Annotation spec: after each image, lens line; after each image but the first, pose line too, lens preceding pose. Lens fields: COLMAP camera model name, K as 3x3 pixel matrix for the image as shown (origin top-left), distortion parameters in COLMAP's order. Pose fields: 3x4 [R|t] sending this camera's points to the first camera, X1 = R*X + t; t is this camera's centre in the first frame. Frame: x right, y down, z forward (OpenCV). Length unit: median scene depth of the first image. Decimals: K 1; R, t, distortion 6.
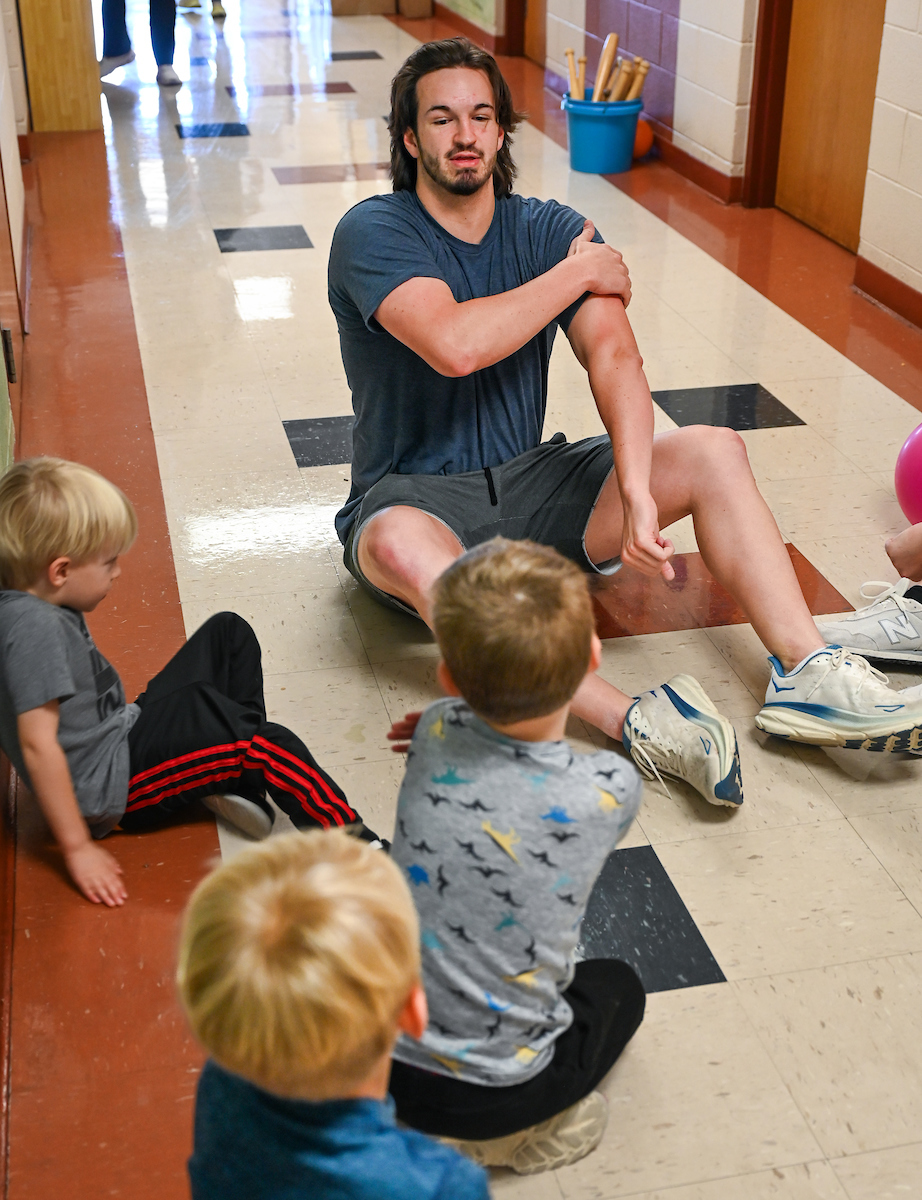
lens RADIAL K [[1663.2, 0, 461.3], [0, 1663.2, 602.1], [0, 0, 1]] dist [-0.018470, 0.000000]
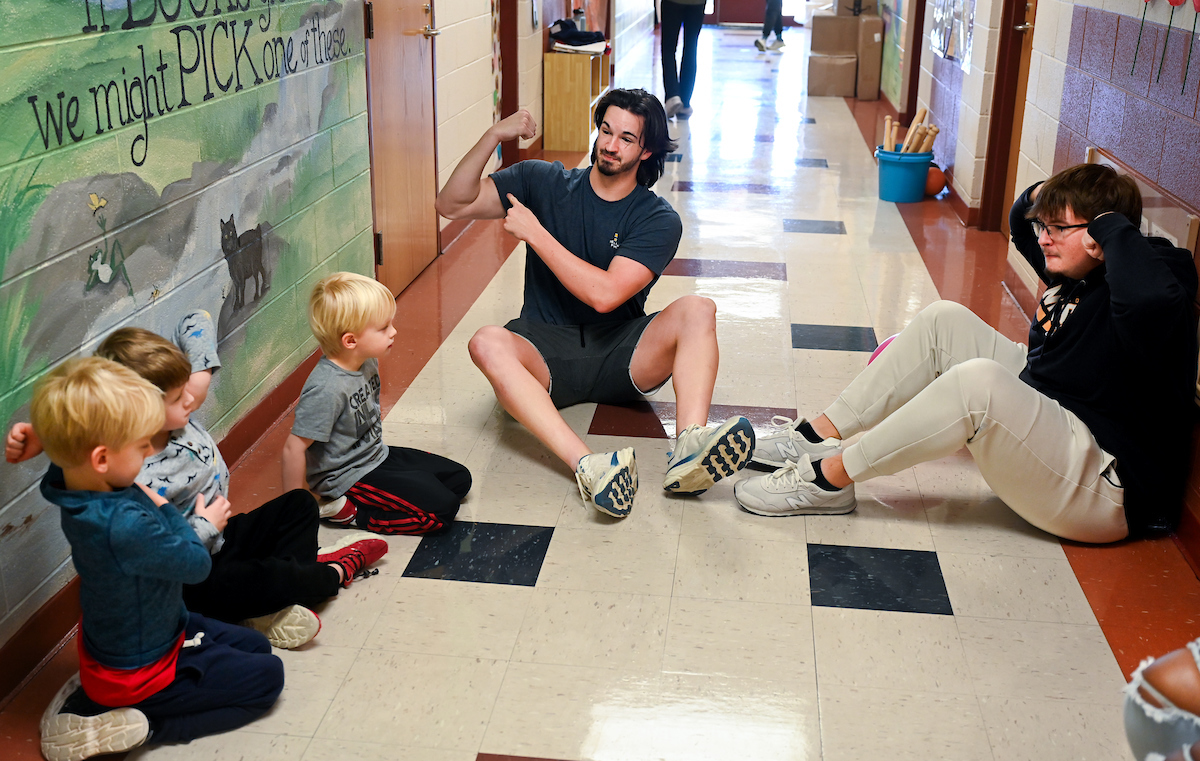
lens RADIAL K [[1292.4, 0, 601.7], [0, 1292.4, 380.3], [0, 0, 1]] dist [-0.009432, 0.000000]
pose [[0.944144, 0.119888, -0.306951, 0.188438], [-0.158888, 0.981665, -0.105304, 0.043949], [0.288698, 0.148193, 0.945882, -0.085708]]
